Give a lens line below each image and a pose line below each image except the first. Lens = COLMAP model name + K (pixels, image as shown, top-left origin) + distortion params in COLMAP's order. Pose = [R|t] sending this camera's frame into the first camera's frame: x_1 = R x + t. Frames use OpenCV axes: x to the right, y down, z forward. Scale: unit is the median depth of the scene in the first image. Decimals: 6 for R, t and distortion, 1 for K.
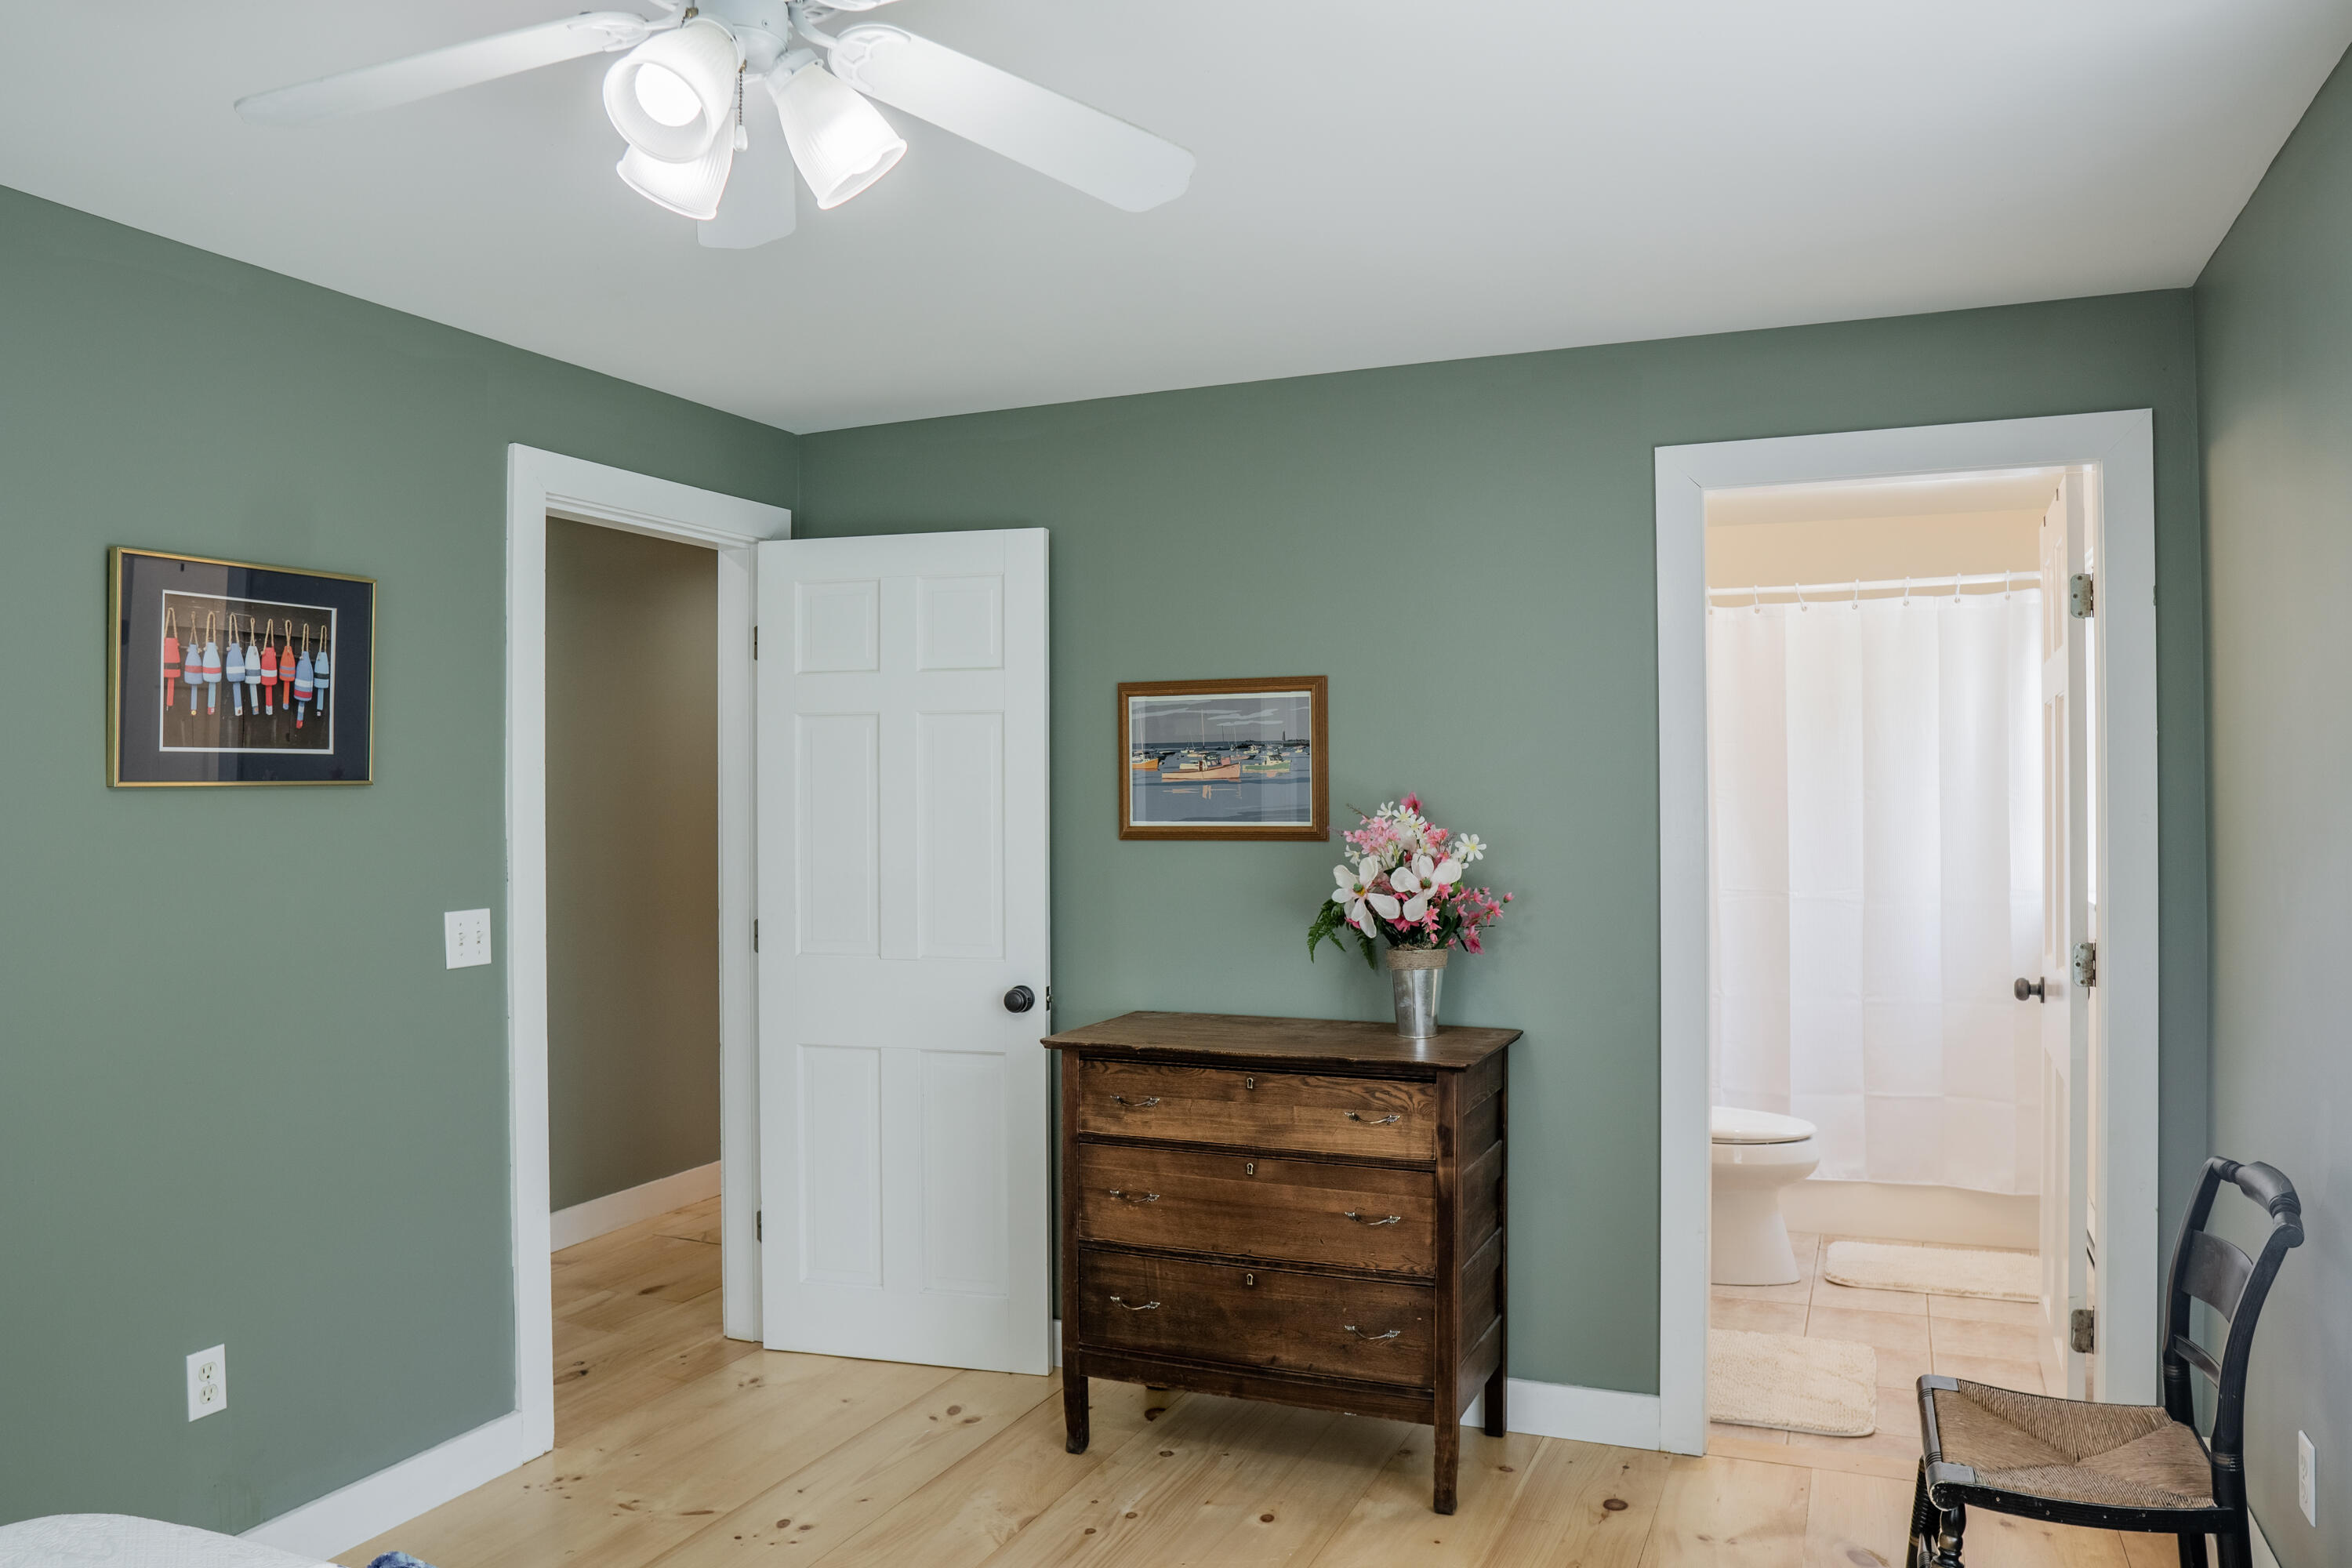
lens RADIAL K [[1674.3, 0, 1177.4], [0, 1674.3, 782.3], [0, 0, 1]] dist [-0.069097, -0.001088]
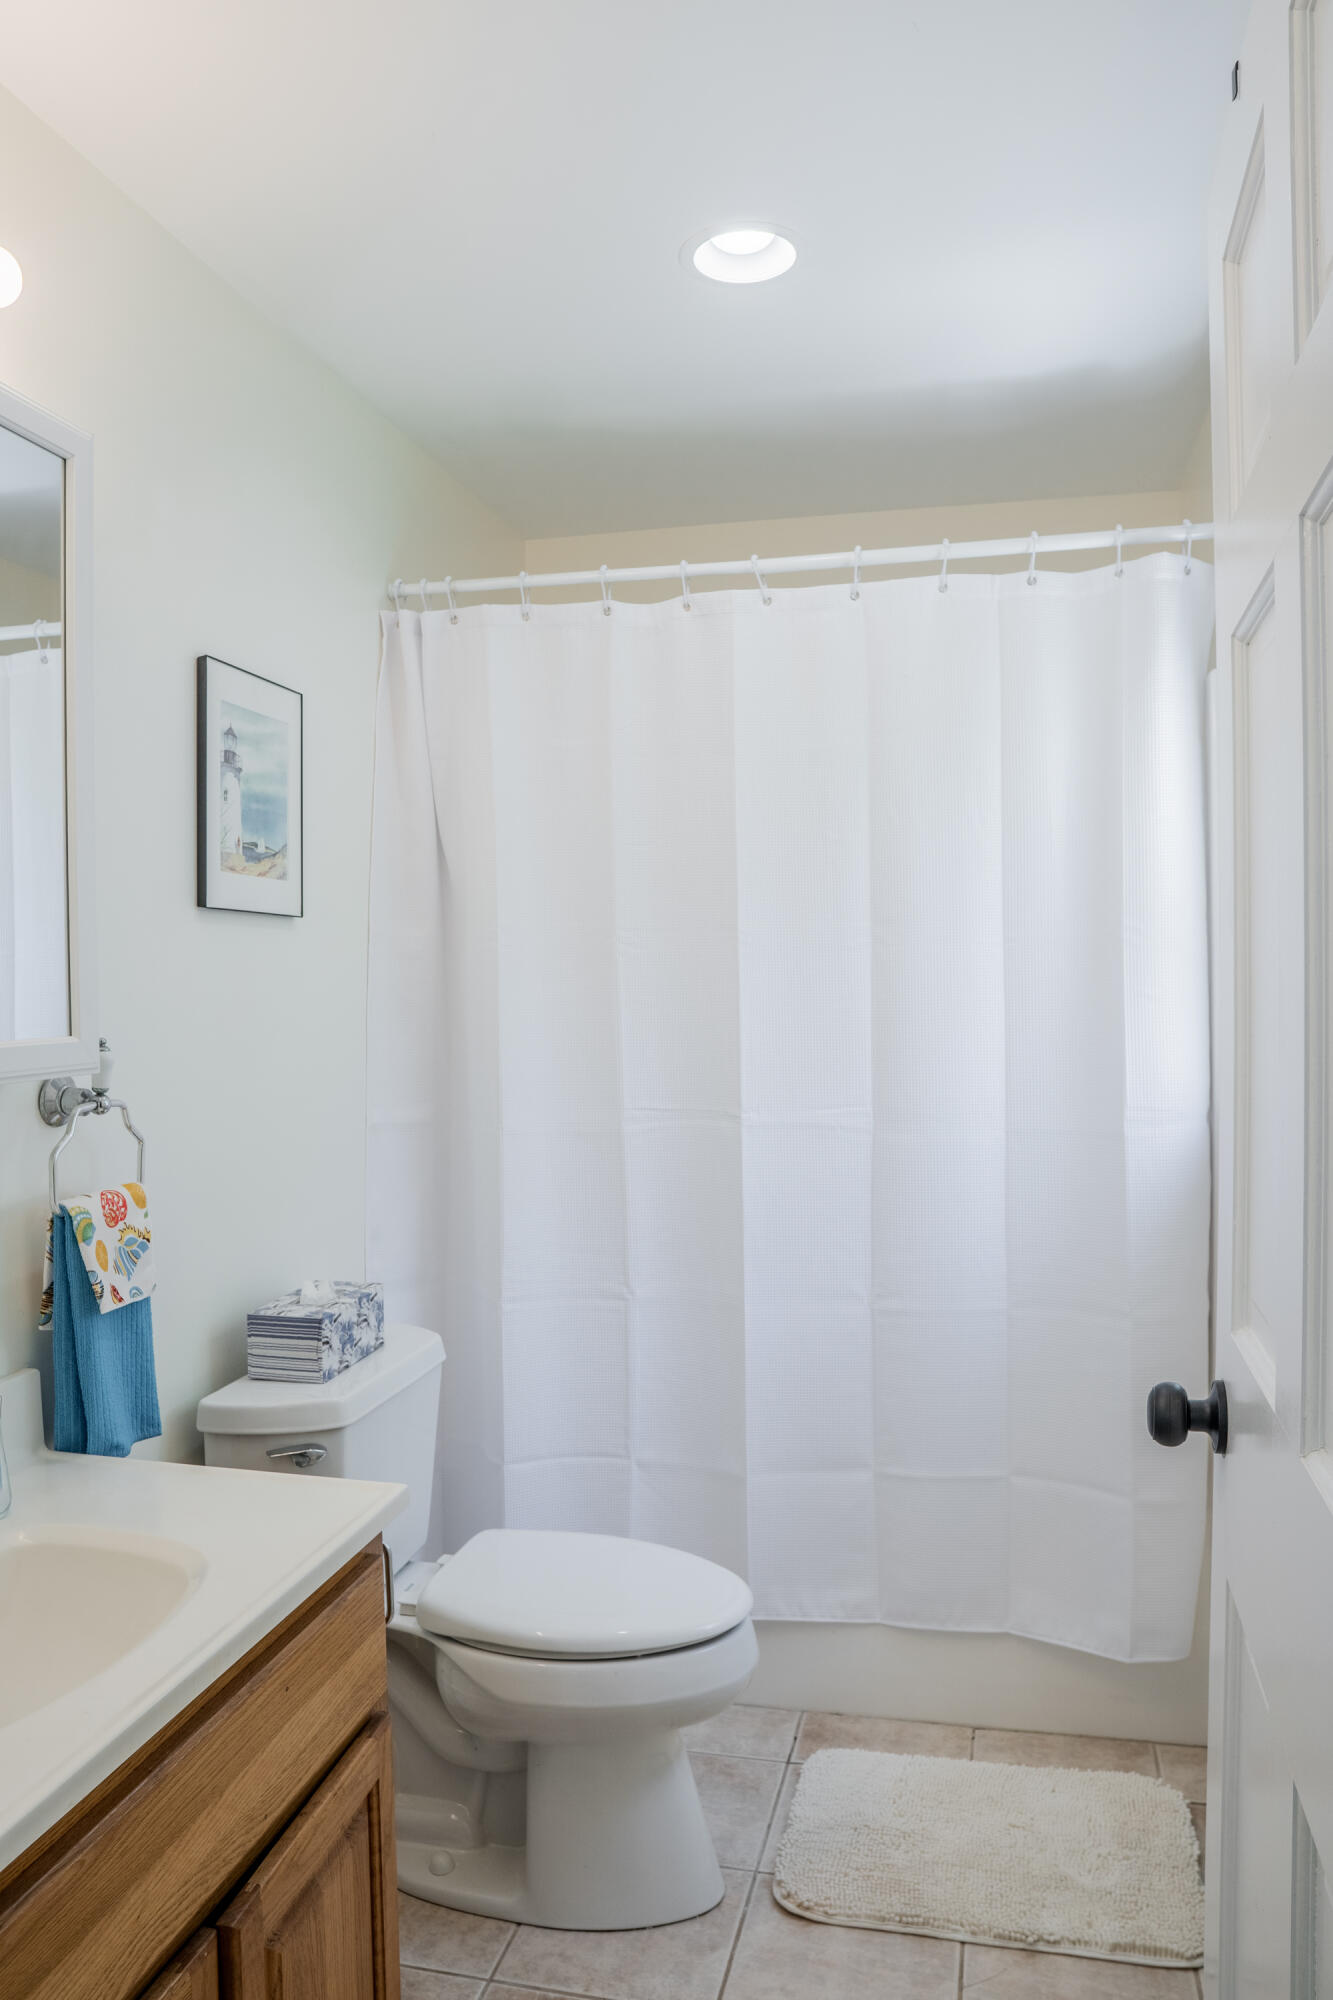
lens RADIAL K [[1423.7, 0, 668.4], [0, 1423.7, 1000.2], [0, 0, 1]] dist [-0.069097, -0.001088]
pose [[0.986114, -0.009271, 0.165813, 0.274305], [0.005943, 0.999771, 0.020554, 0.019345], [-0.165966, -0.019284, 0.985943, 0.552702]]
